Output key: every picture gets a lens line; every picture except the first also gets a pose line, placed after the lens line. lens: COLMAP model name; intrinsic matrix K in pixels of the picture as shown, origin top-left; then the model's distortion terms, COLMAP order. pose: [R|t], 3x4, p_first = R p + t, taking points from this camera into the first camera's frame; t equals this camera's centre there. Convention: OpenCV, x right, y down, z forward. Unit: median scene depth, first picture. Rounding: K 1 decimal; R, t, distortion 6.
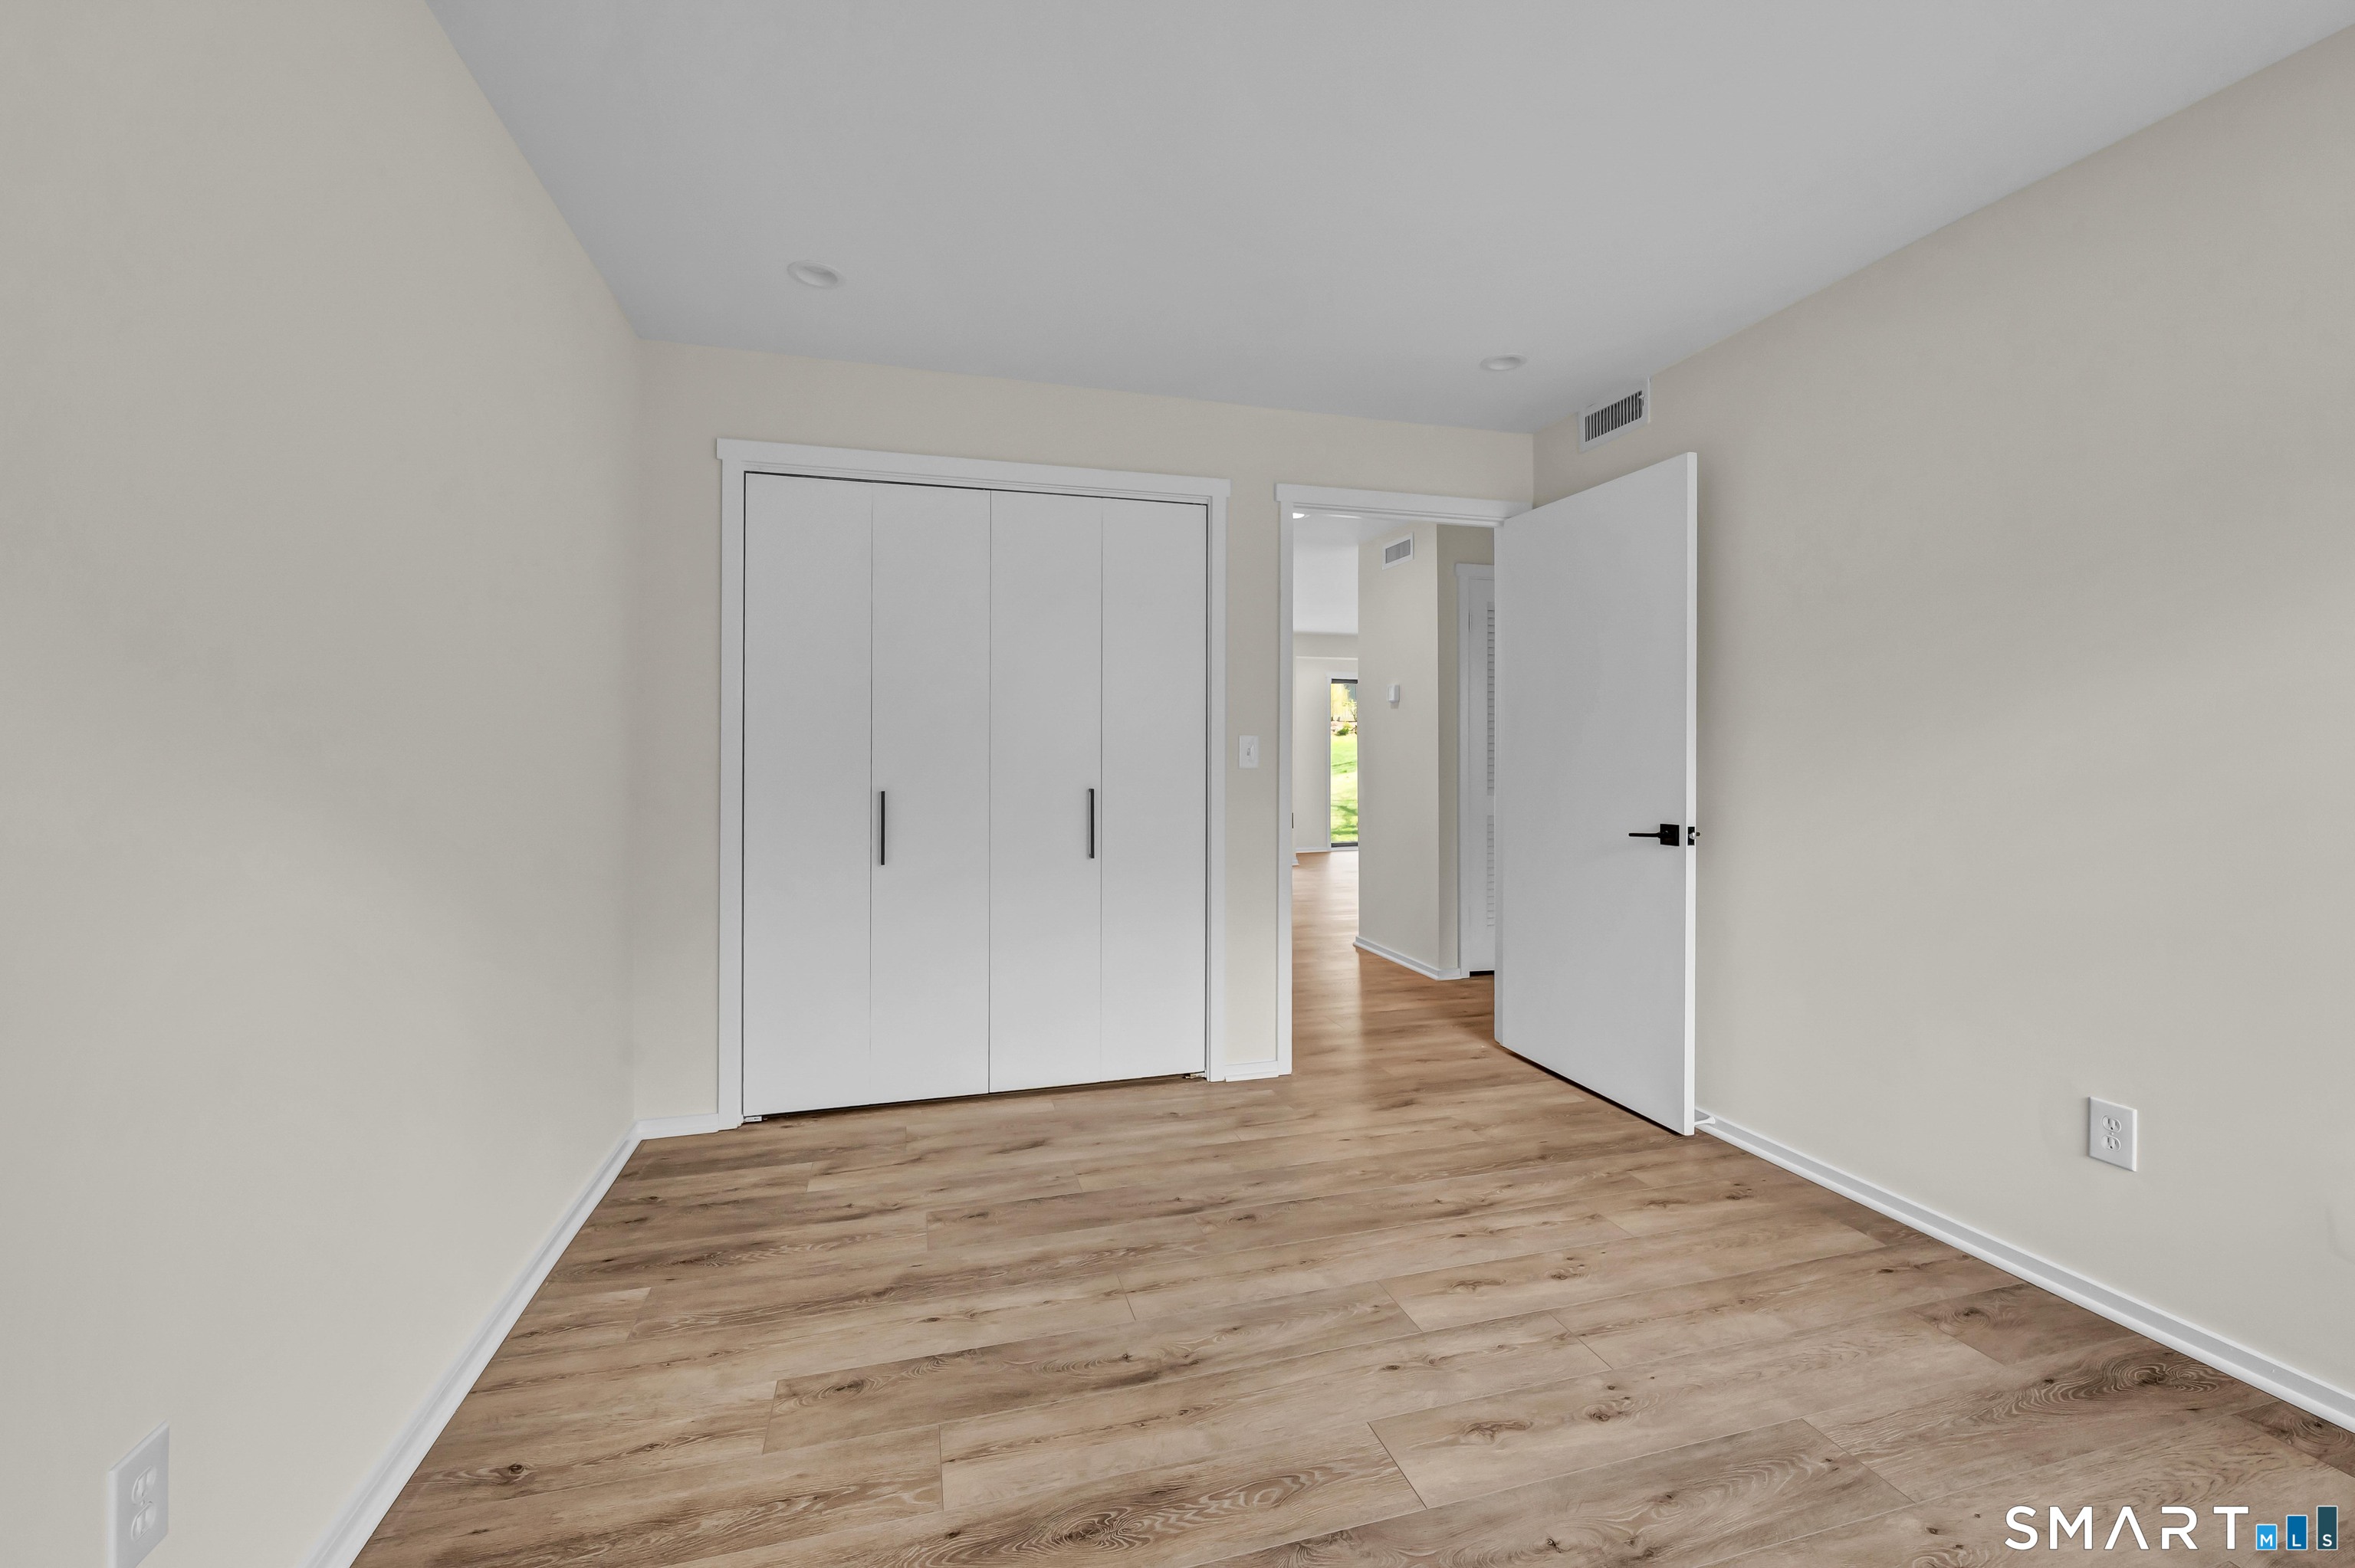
lens RADIAL K [[973.2, 0, 1174.4], [0, 973.2, 764.7], [0, 0, 1]] dist [-0.000239, -0.000100]
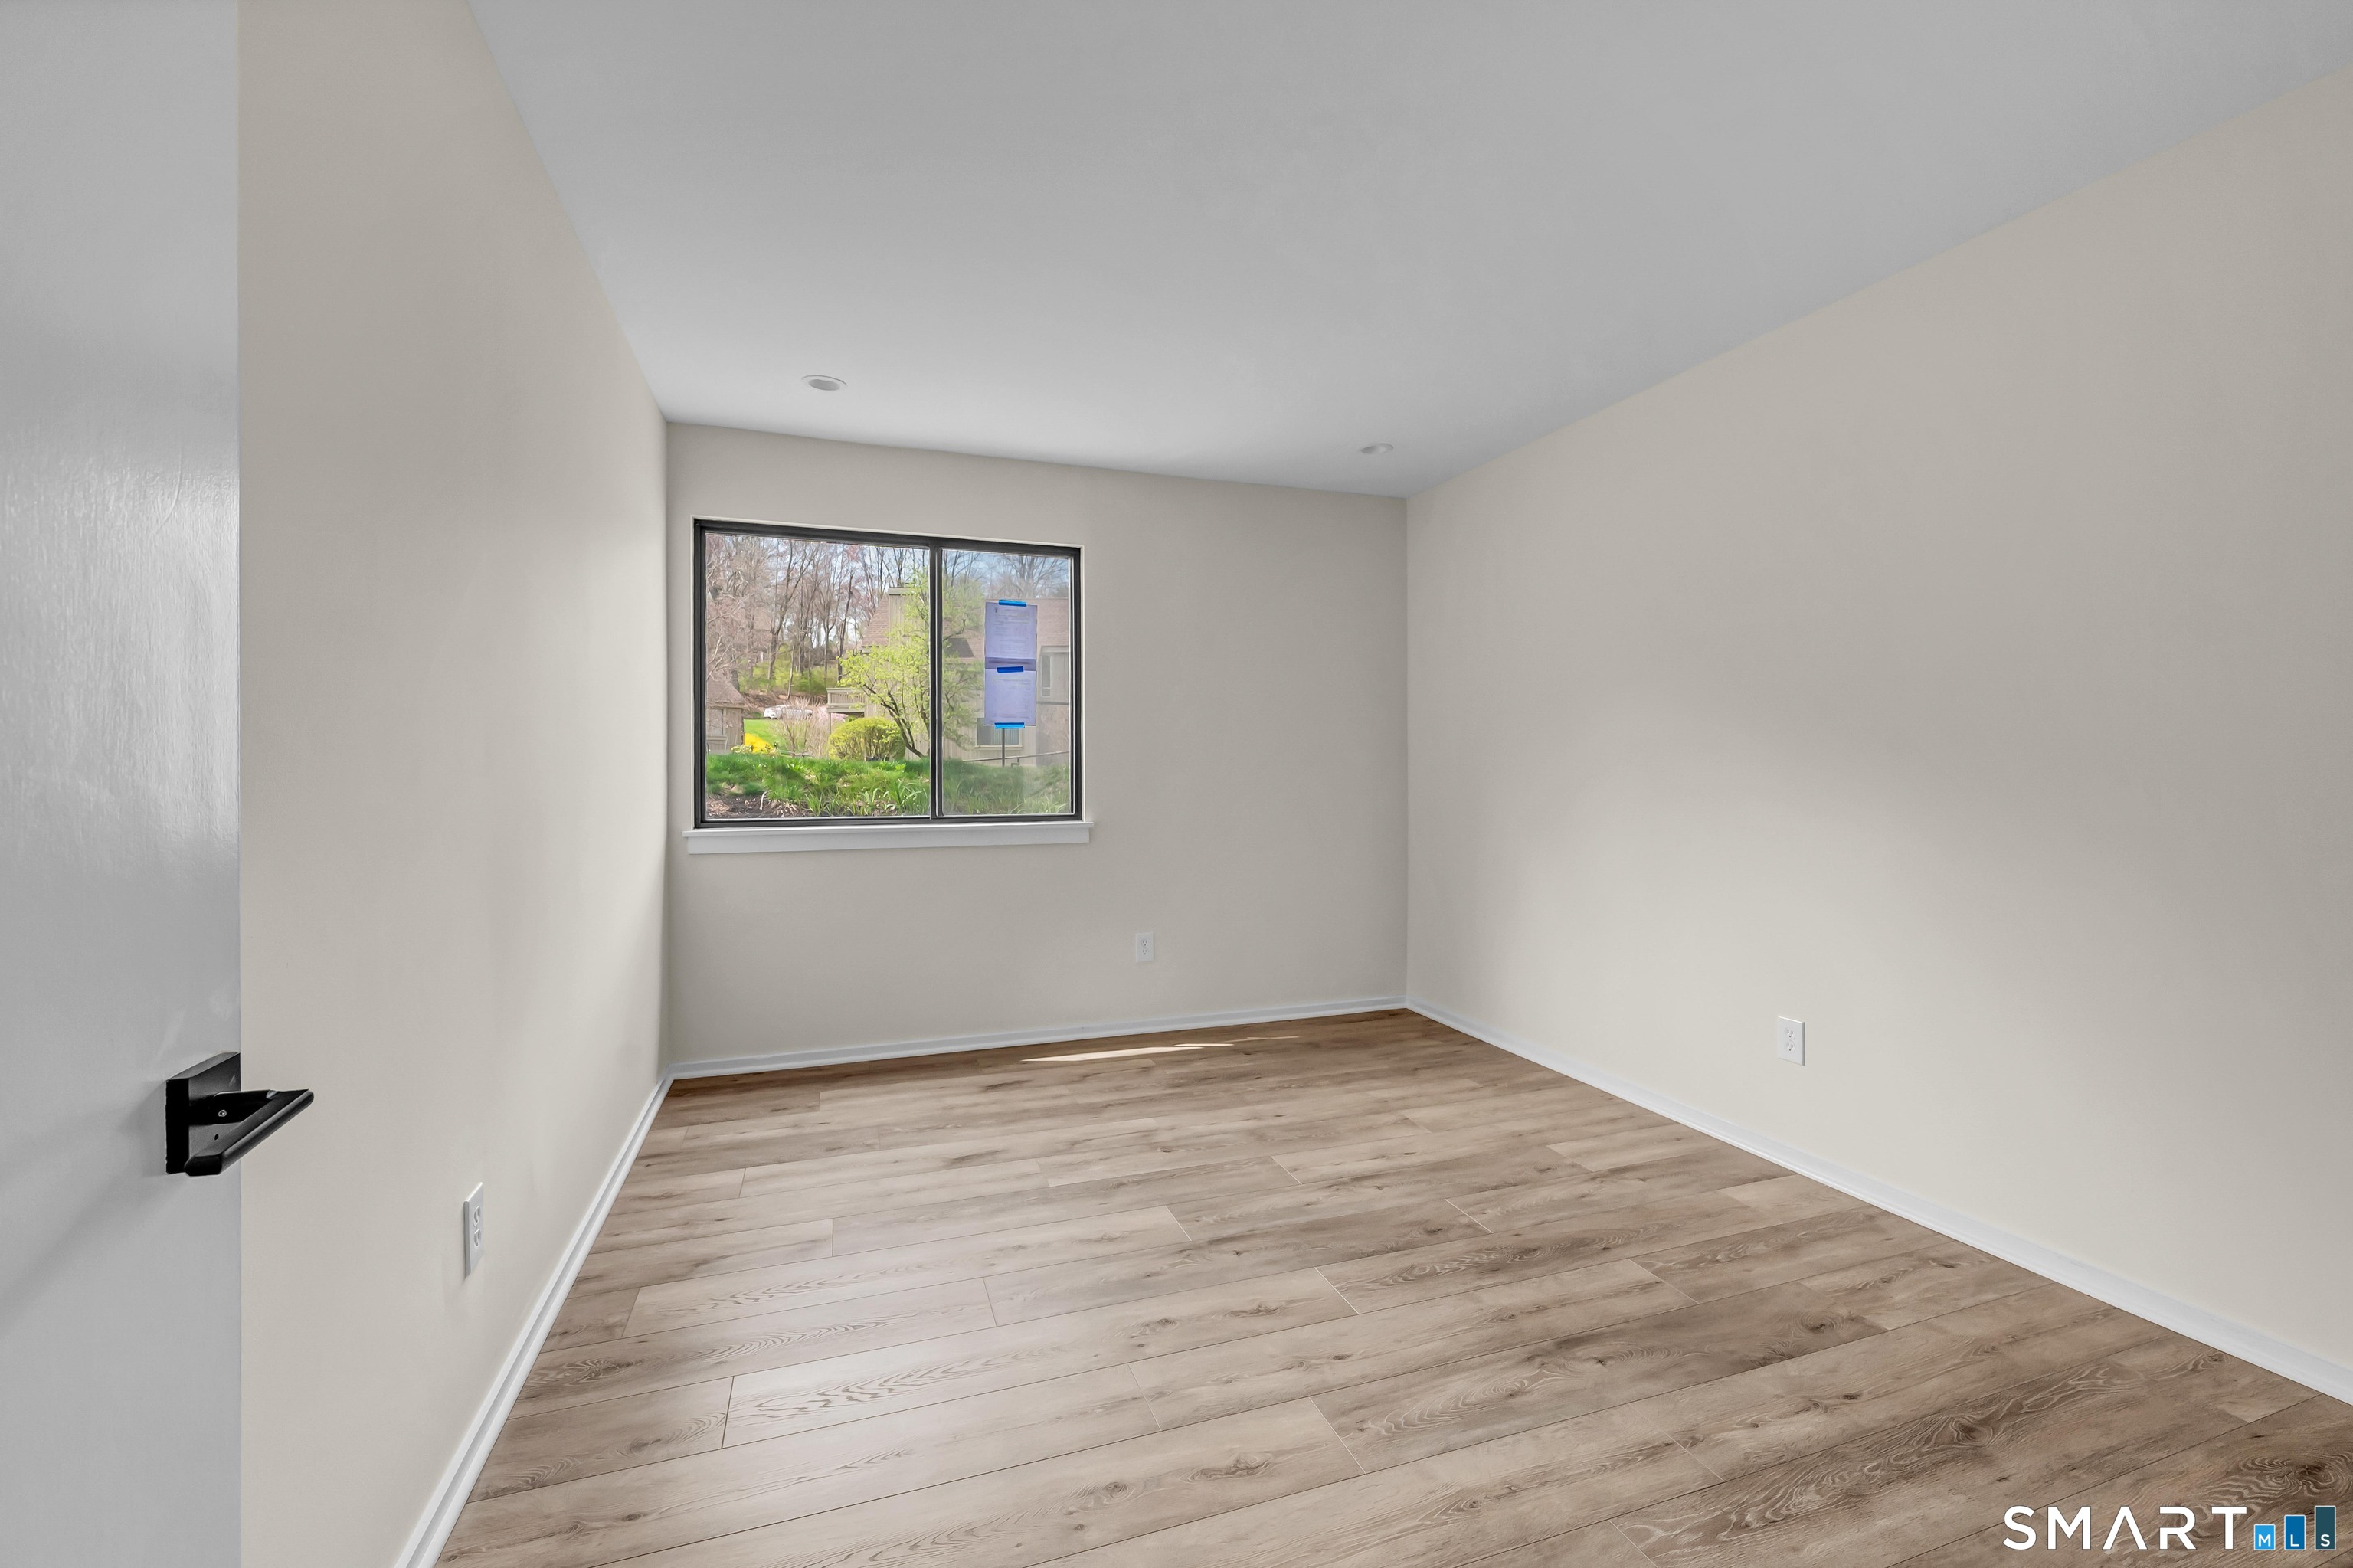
lens RADIAL K [[972.6, 0, 1173.4], [0, 972.6, 764.7], [0, 0, 1]] dist [-0.000239, -0.000100]
pose [[-0.997697, 0.000170, -0.067834, 0.461591], [-0.000287, 0.999977, 0.006725, -0.015302], [0.067834, 0.006729, -0.997674, 1.976441]]
